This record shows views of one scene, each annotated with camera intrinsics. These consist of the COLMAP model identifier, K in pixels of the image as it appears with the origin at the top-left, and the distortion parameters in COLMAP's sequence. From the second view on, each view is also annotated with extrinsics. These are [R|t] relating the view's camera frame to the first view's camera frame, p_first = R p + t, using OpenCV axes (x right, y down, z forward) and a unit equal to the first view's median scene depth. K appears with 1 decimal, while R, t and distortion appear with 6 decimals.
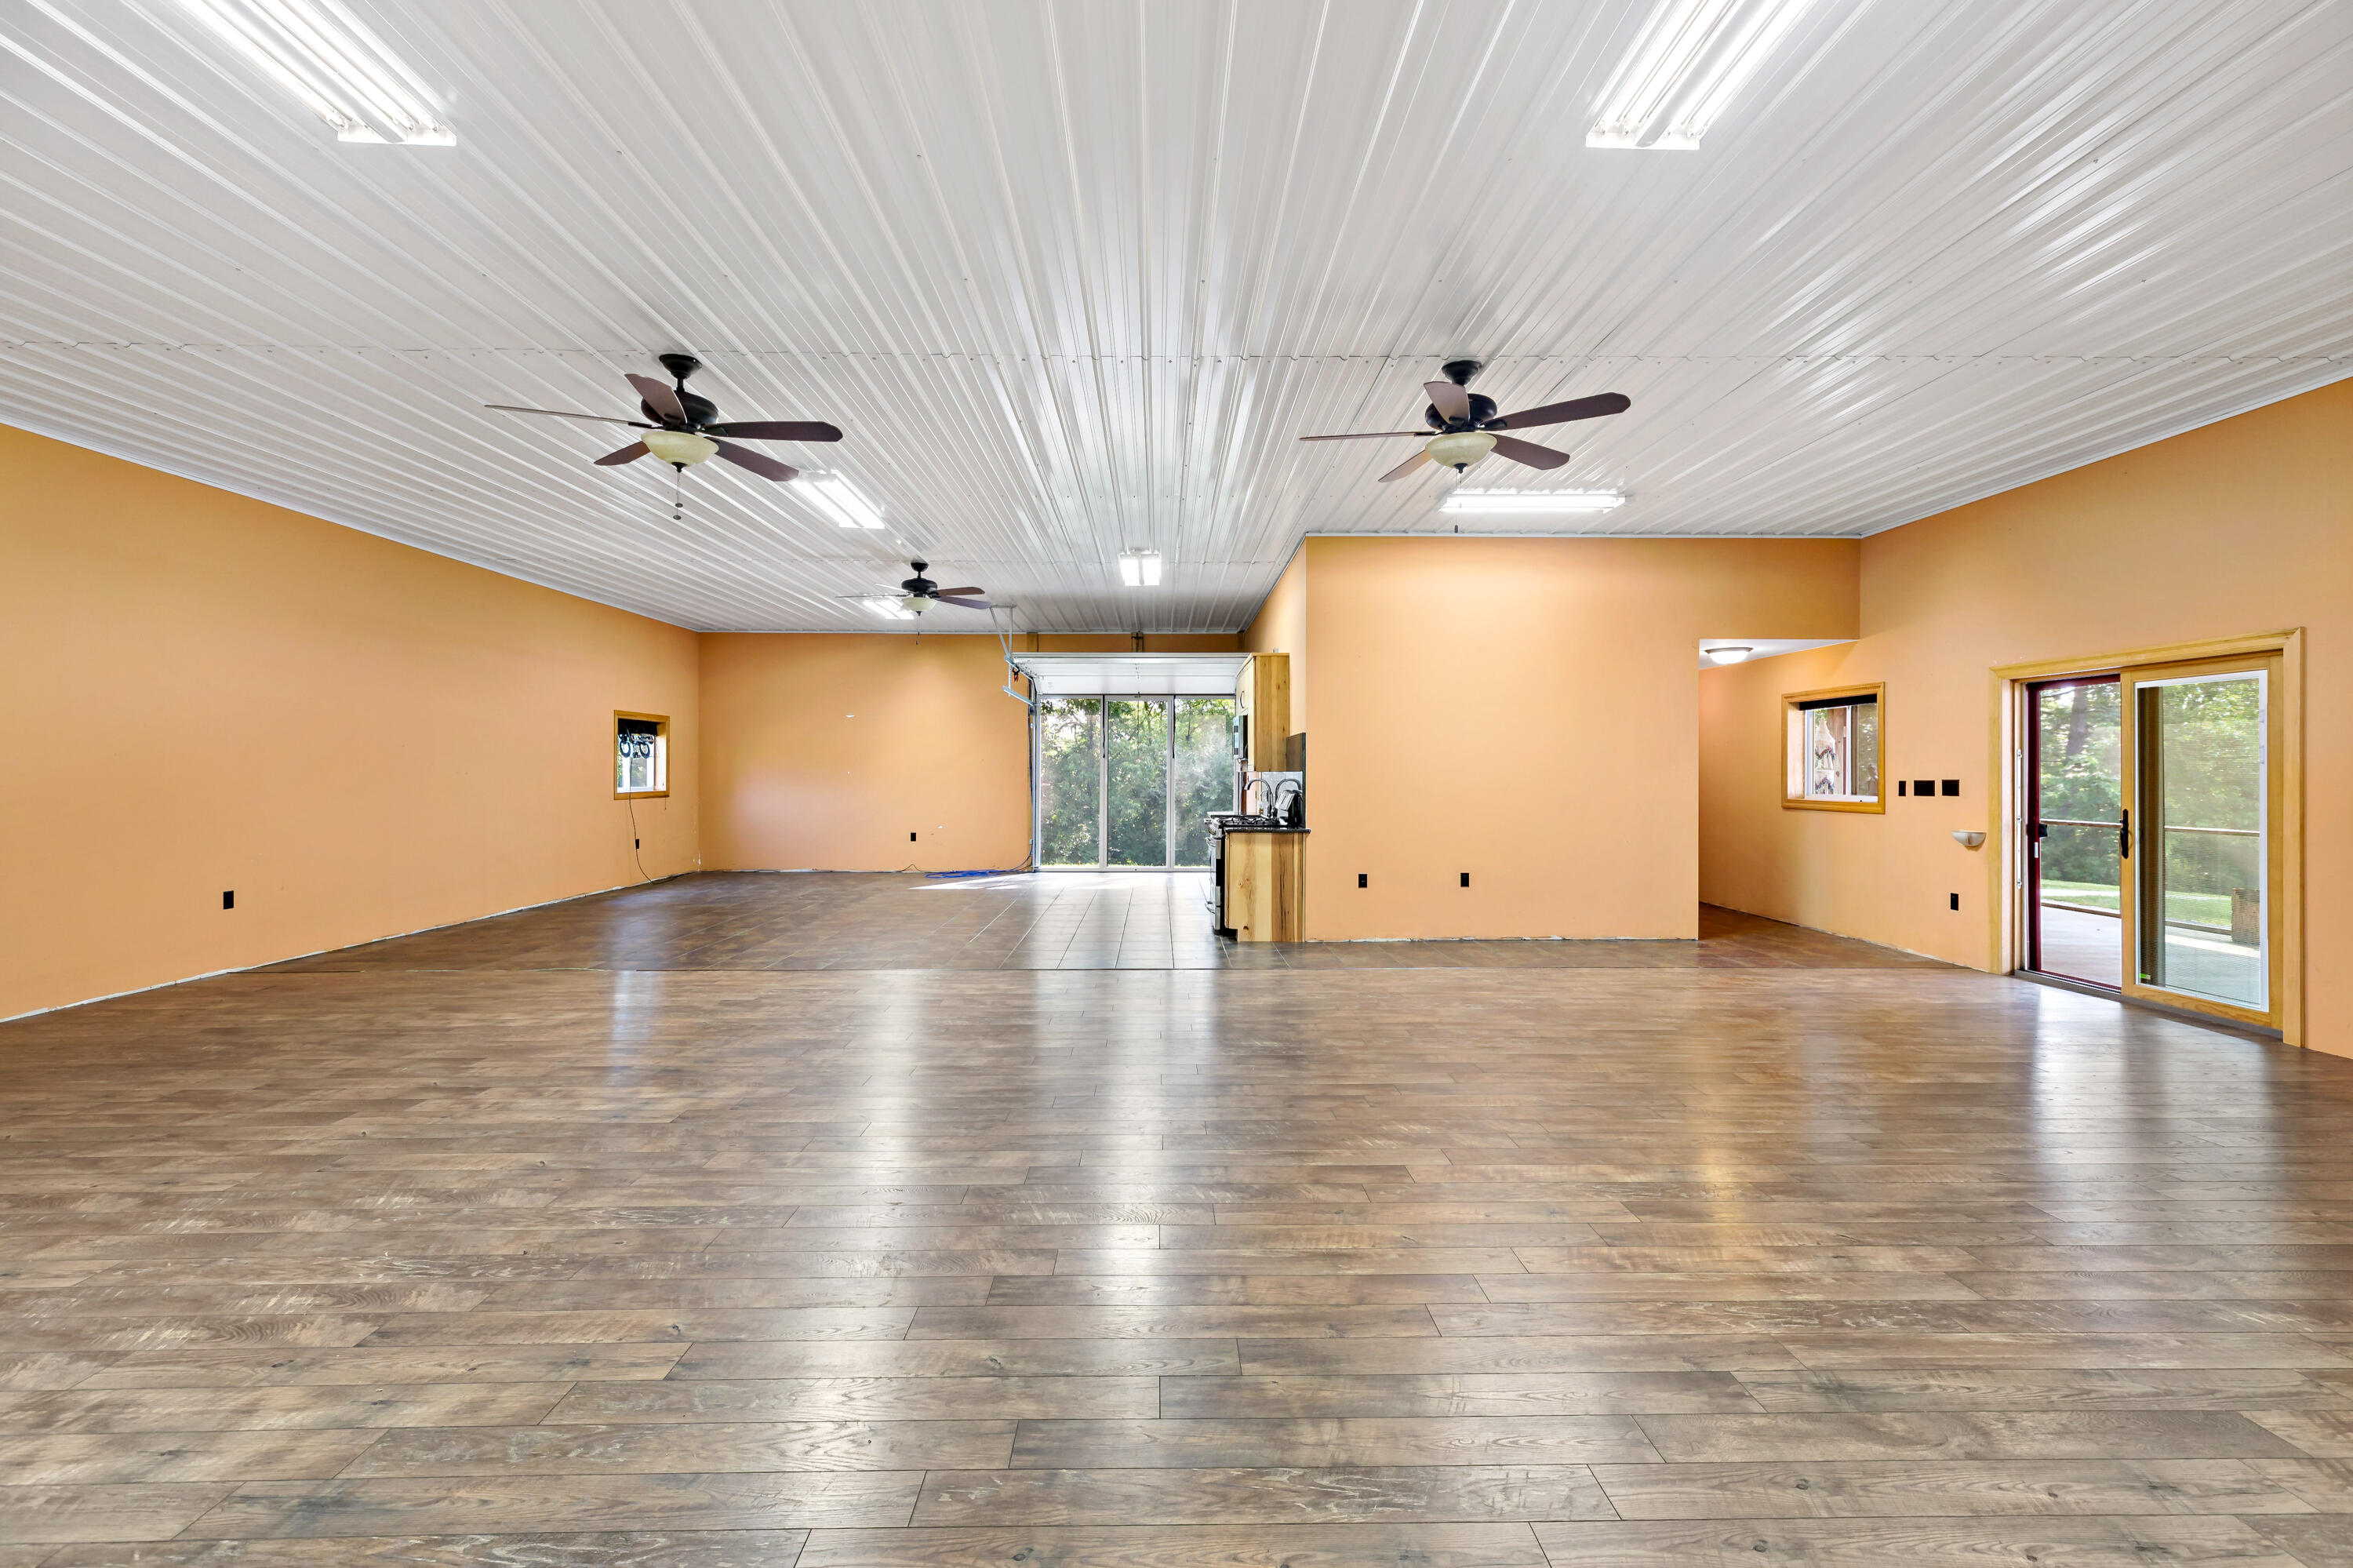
lens RADIAL K [[1063.4, 0, 1182.4], [0, 1063.4, 751.8], [0, 0, 1]] dist [0.003399, 0.000386]
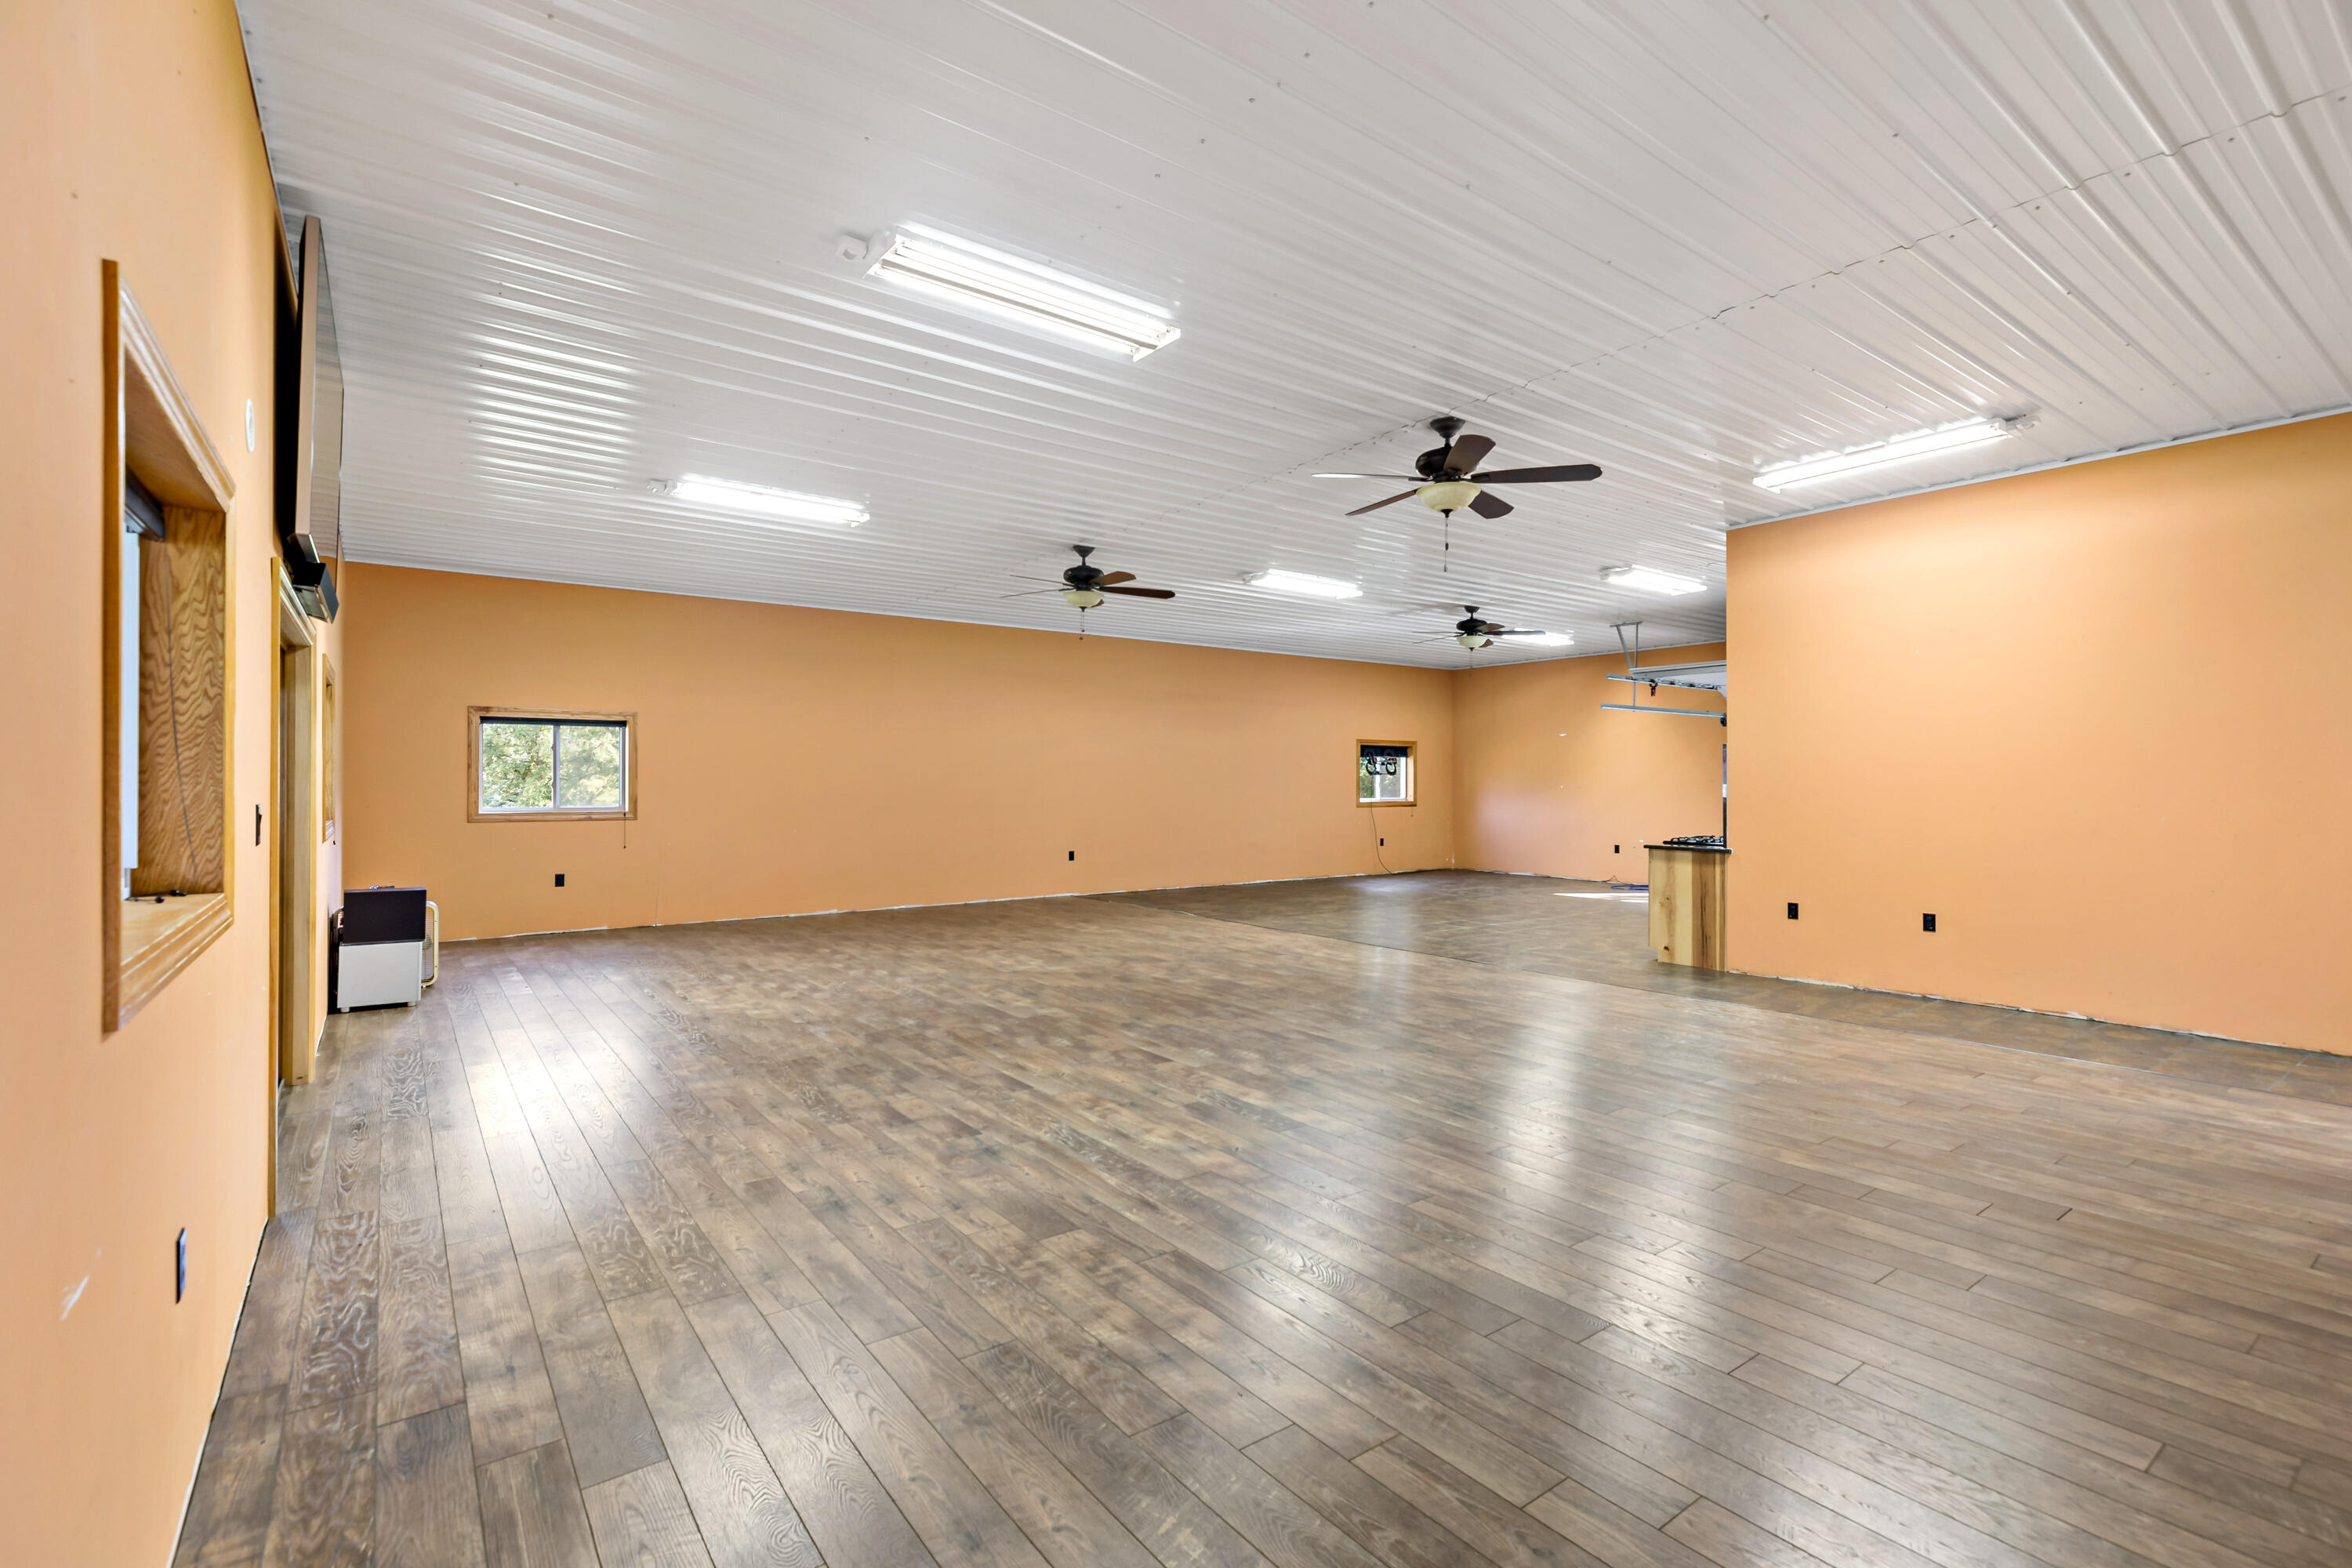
lens RADIAL K [[1080.1, 0, 1176.0], [0, 1080.1, 774.0], [0, 0, 1]] dist [0.000415, 0.000891]
pose [[0.576927, -0.007340, -0.816763, 1.653713], [0.013617, 0.999907, 0.000633, 0.001368], [0.816682, -0.011487, 0.576974, 0.195587]]
